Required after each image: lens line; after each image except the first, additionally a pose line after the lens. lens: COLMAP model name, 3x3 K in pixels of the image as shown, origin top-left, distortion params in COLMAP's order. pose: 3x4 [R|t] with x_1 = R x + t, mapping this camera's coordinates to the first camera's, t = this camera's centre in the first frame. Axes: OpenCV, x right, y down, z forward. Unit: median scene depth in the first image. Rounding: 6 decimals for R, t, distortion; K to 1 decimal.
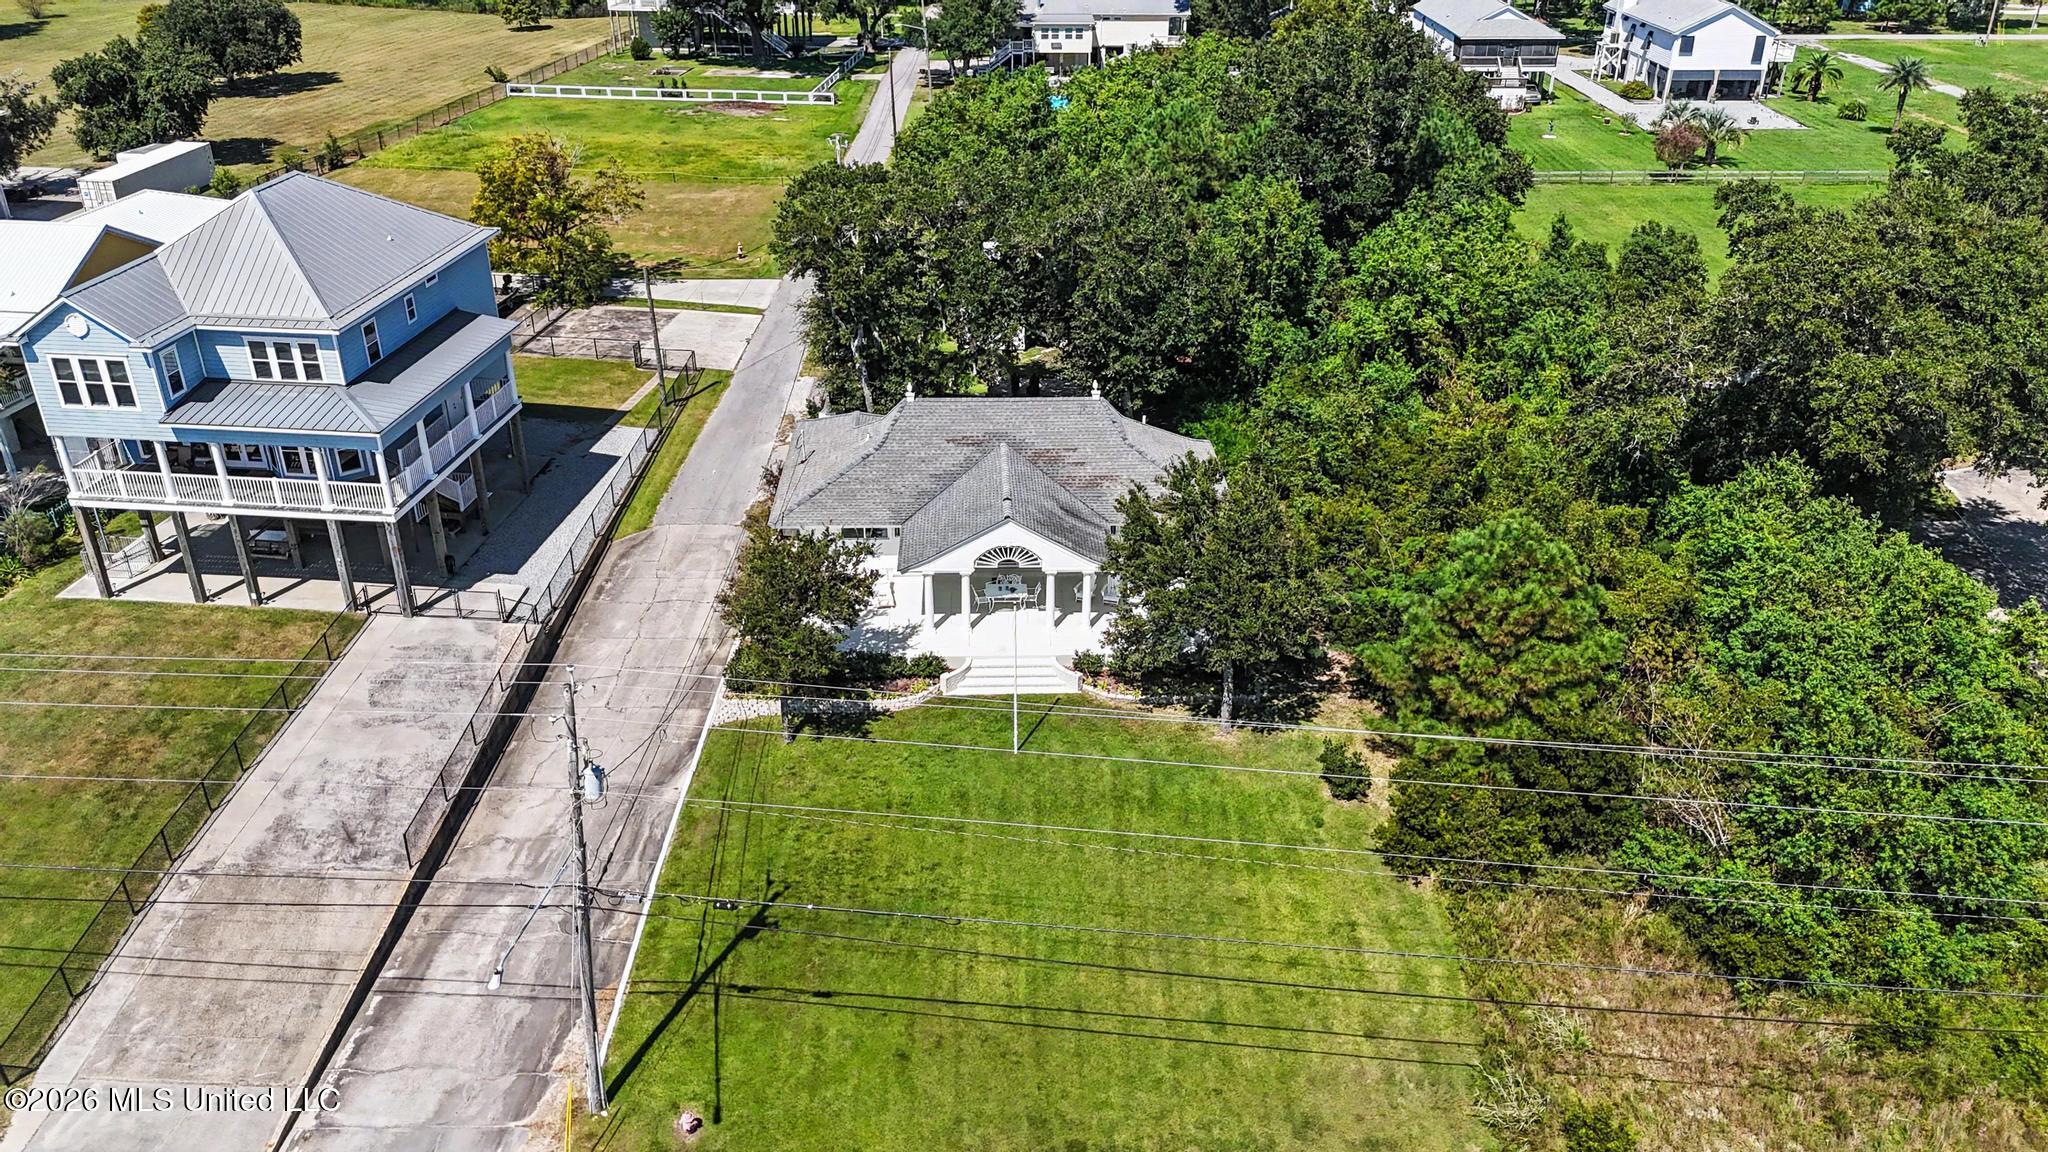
lens RADIAL K [[1548.0, 0, 1010.5], [0, 1548.0, 561.6], [0, 0, 1]] dist [0.071415, -0.053013]
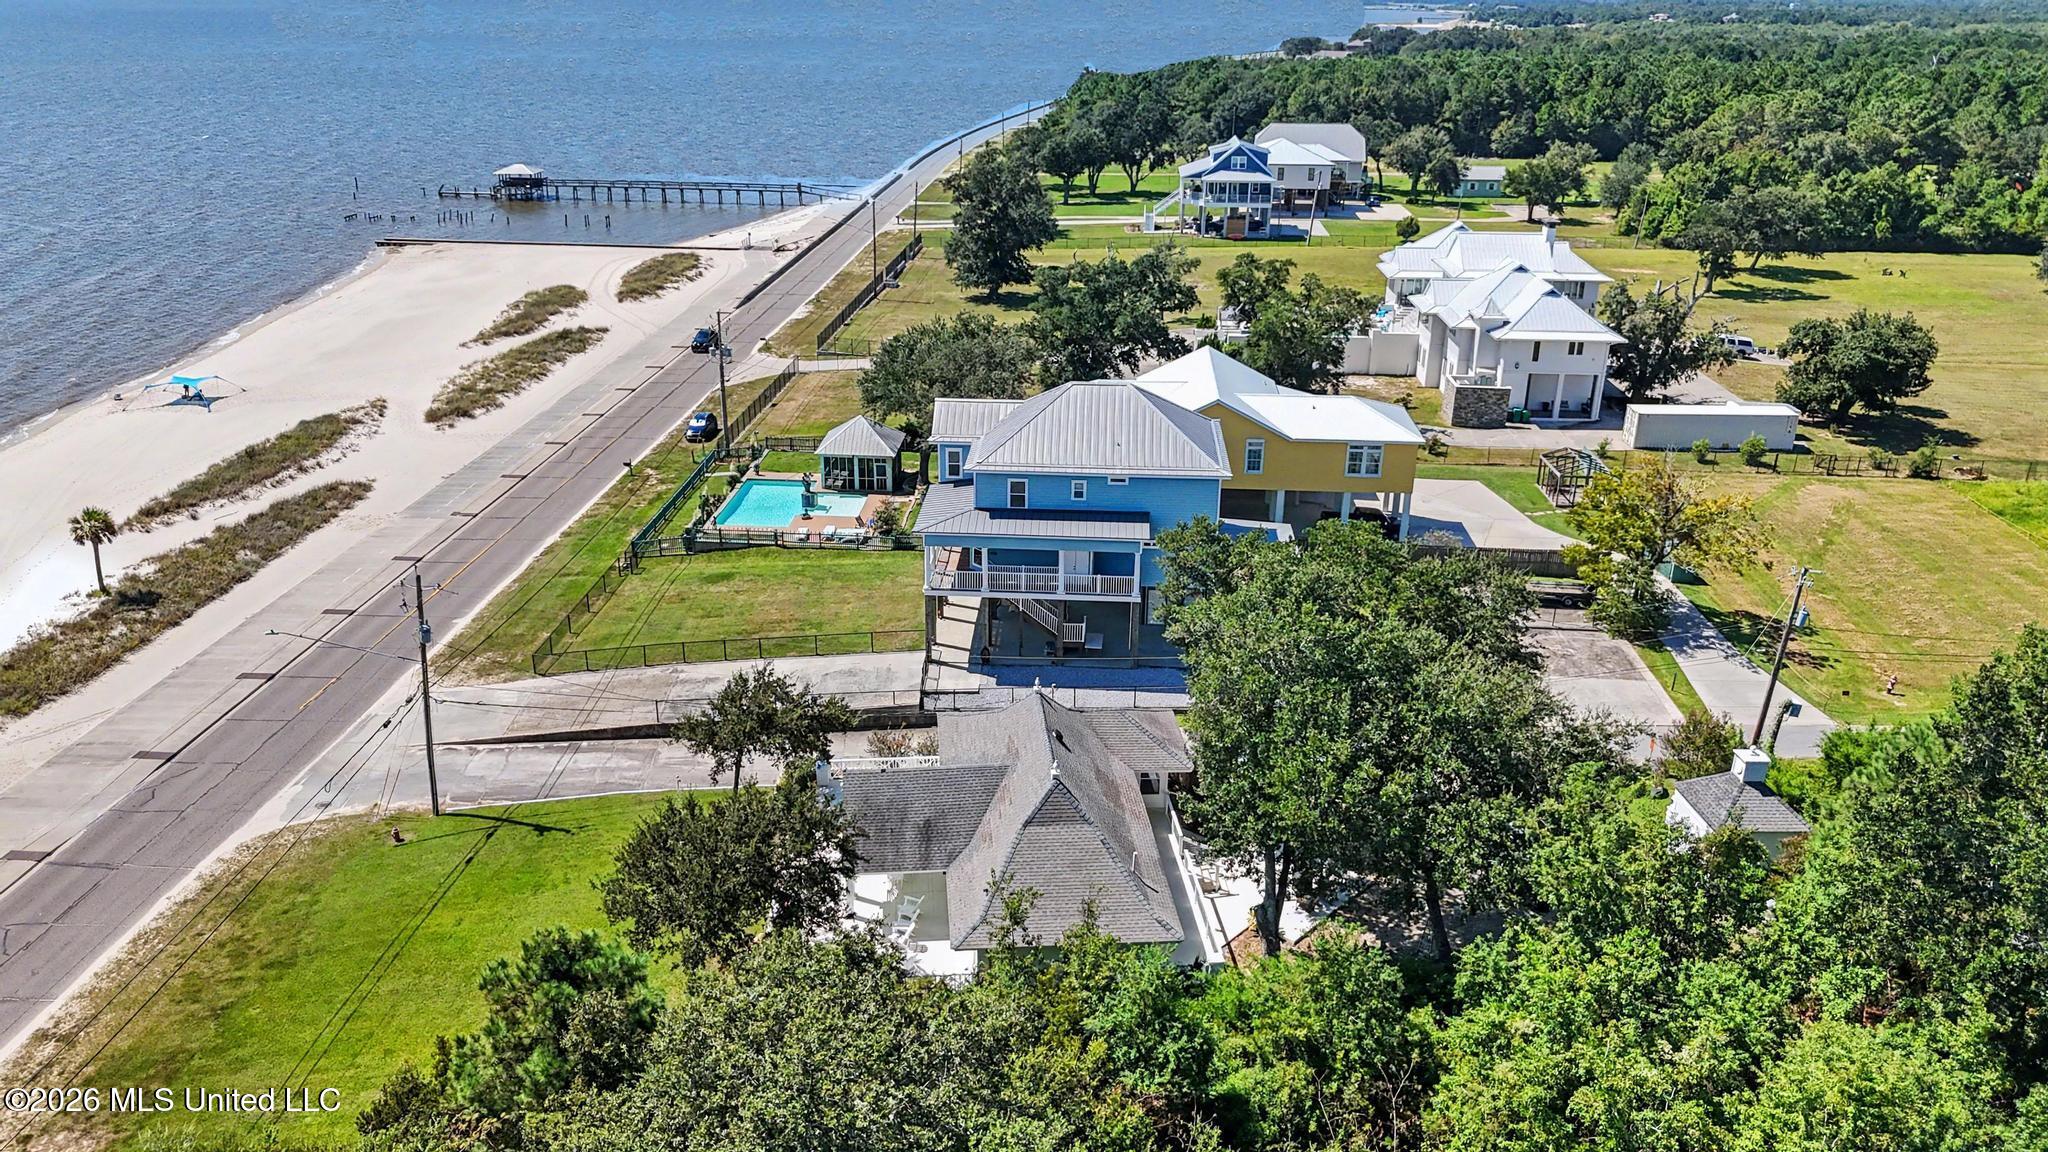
lens RADIAL K [[1522.5, 0, 1024.0], [0, 1522.5, 576.0], [0, 0, 1]] dist [0.039389, -0.008062]
pose [[0.054976, 0.360556, -0.931116, 0.930759], [-0.457615, 0.837922, 0.297449, -0.506464], [0.887449, 0.409740, 0.211062, 0.771291]]
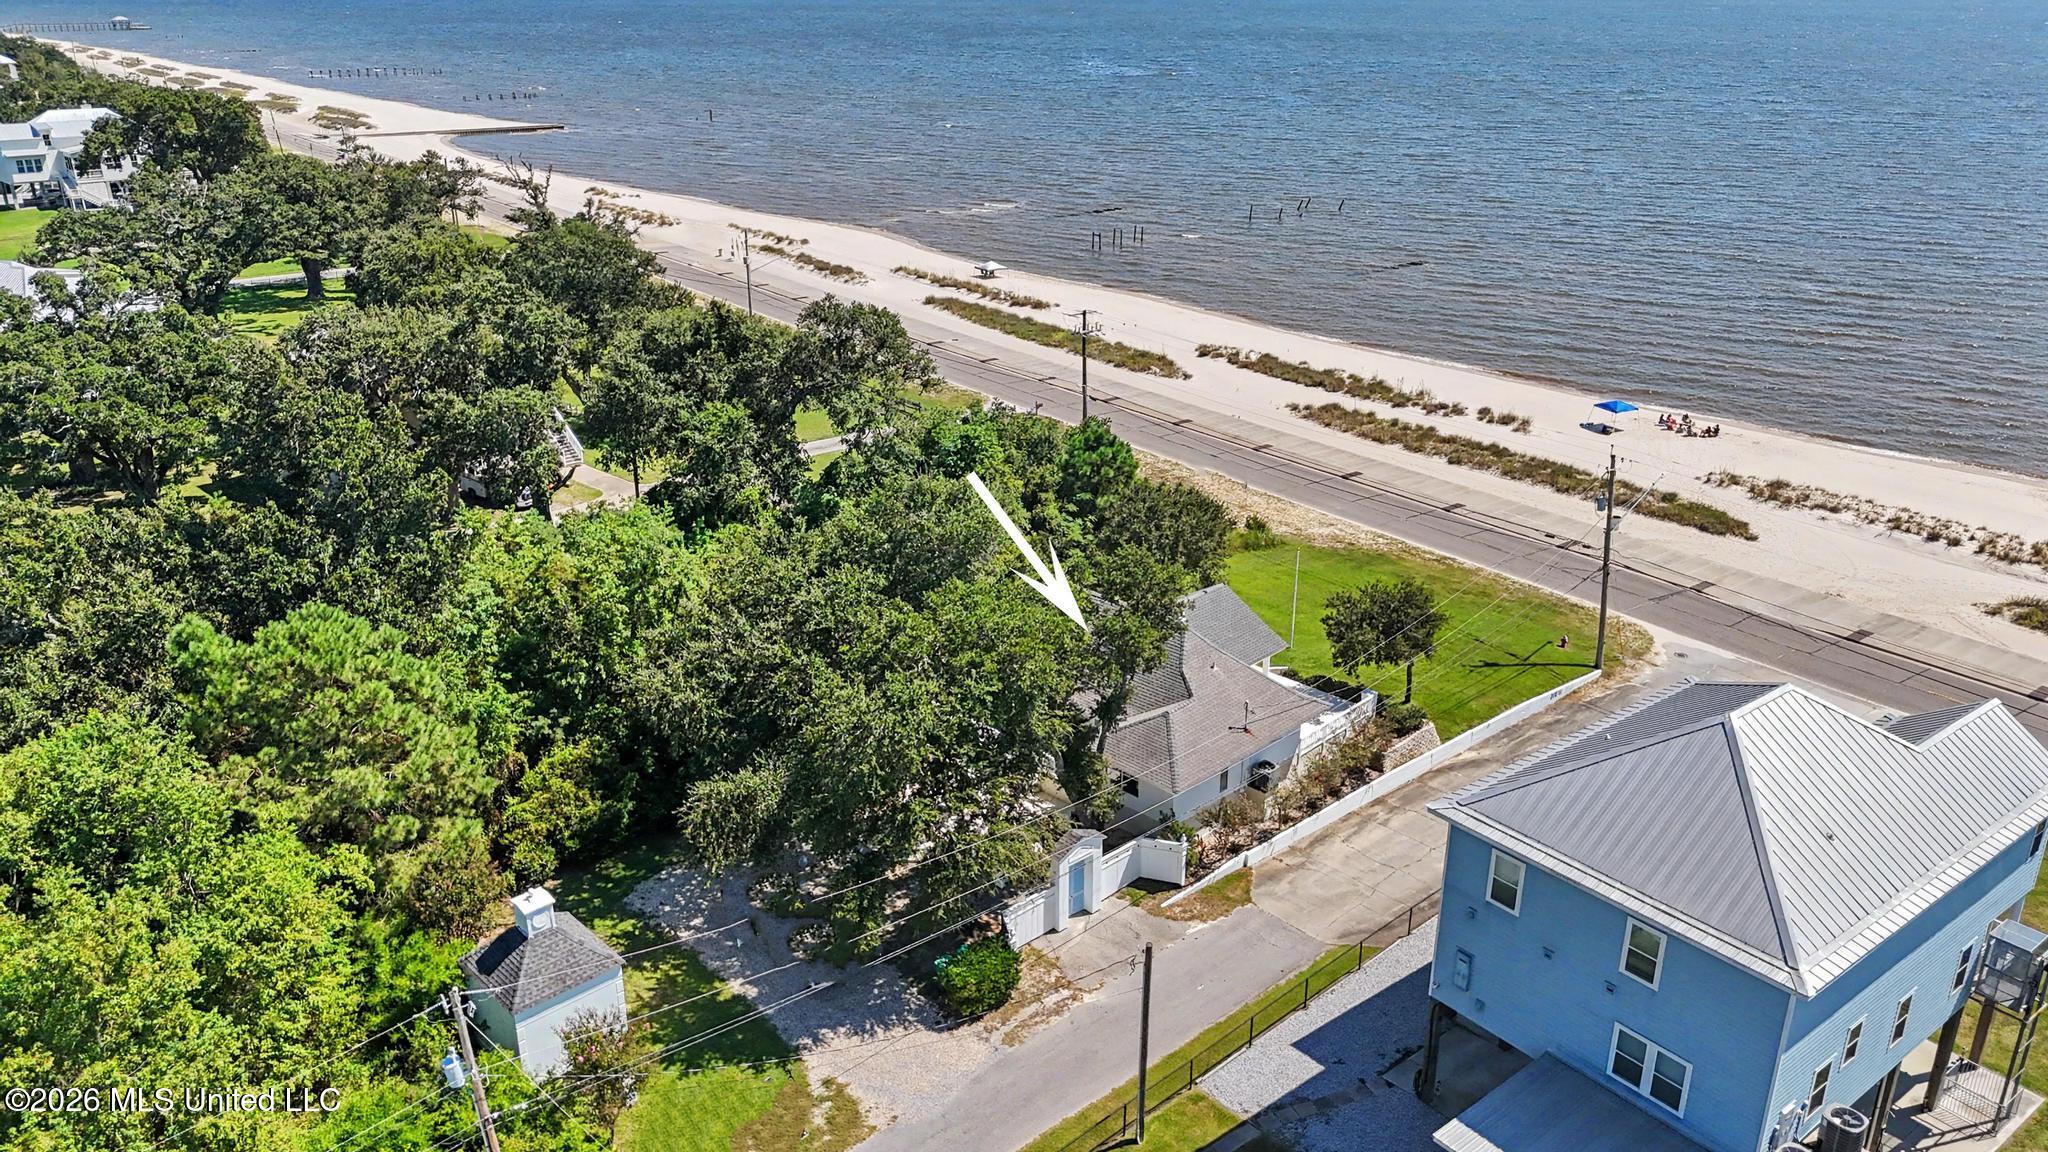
lens RADIAL K [[1510.4, 0, 1024.0], [0, 1510.4, 576.0], [0, 0, 1]] dist [0.152421, -0.233749]
pose [[-0.703637, -0.270361, 0.657115, -0.721177], [0.312561, 0.712742, 0.627937, -0.884577], [-0.638123, 0.647228, -0.417007, 1.573645]]
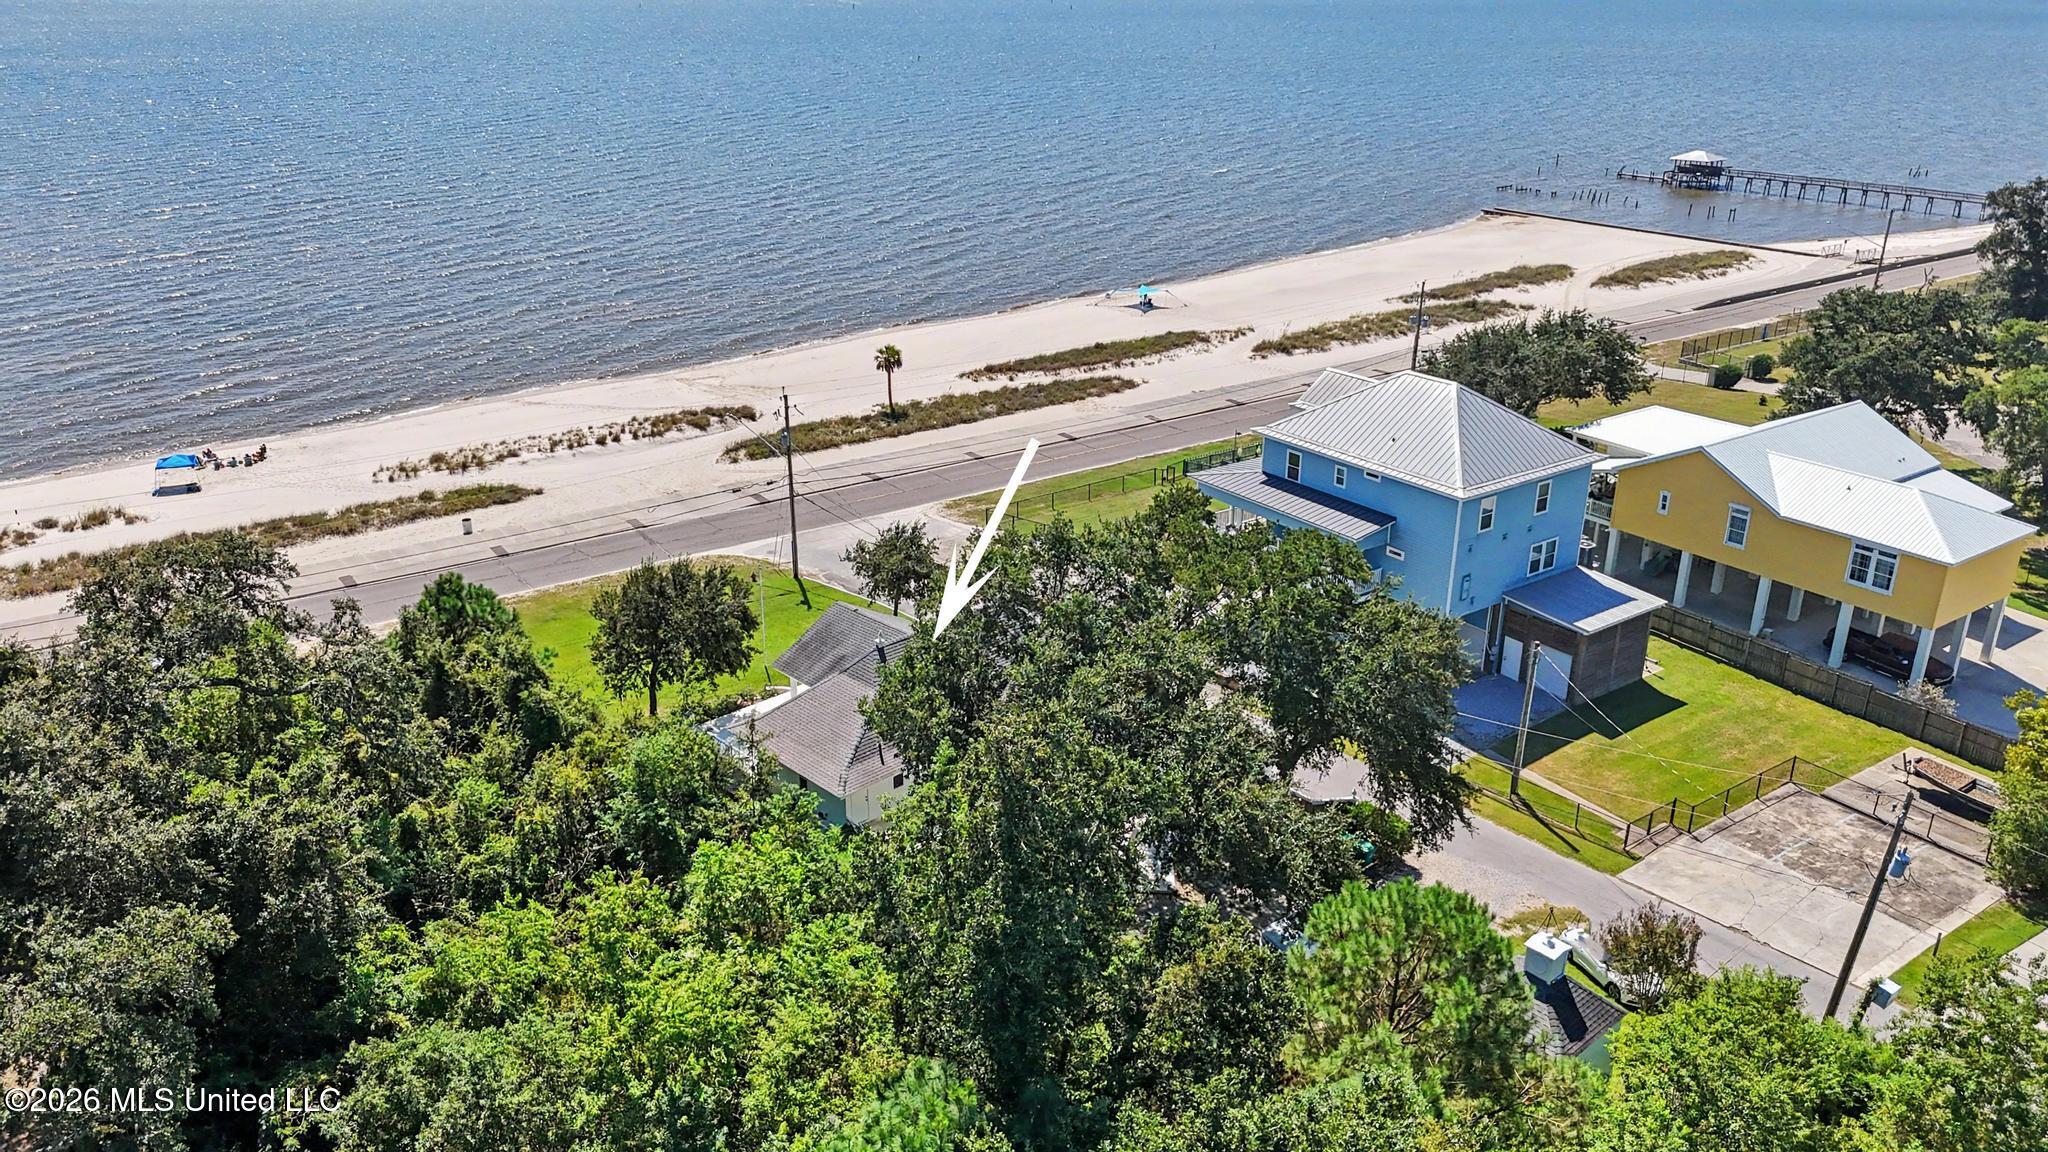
lens RADIAL K [[1510.4, 0, 1024.0], [0, 1510.4, 576.0], [0, 0, 1]] dist [0.152421, -0.233749]
pose [[-0.746116, 0.243915, -0.619529, 0.660385], [-0.301596, 0.705734, 0.641076, -0.899431], [0.593591, 0.665165, -0.452996, 1.591032]]
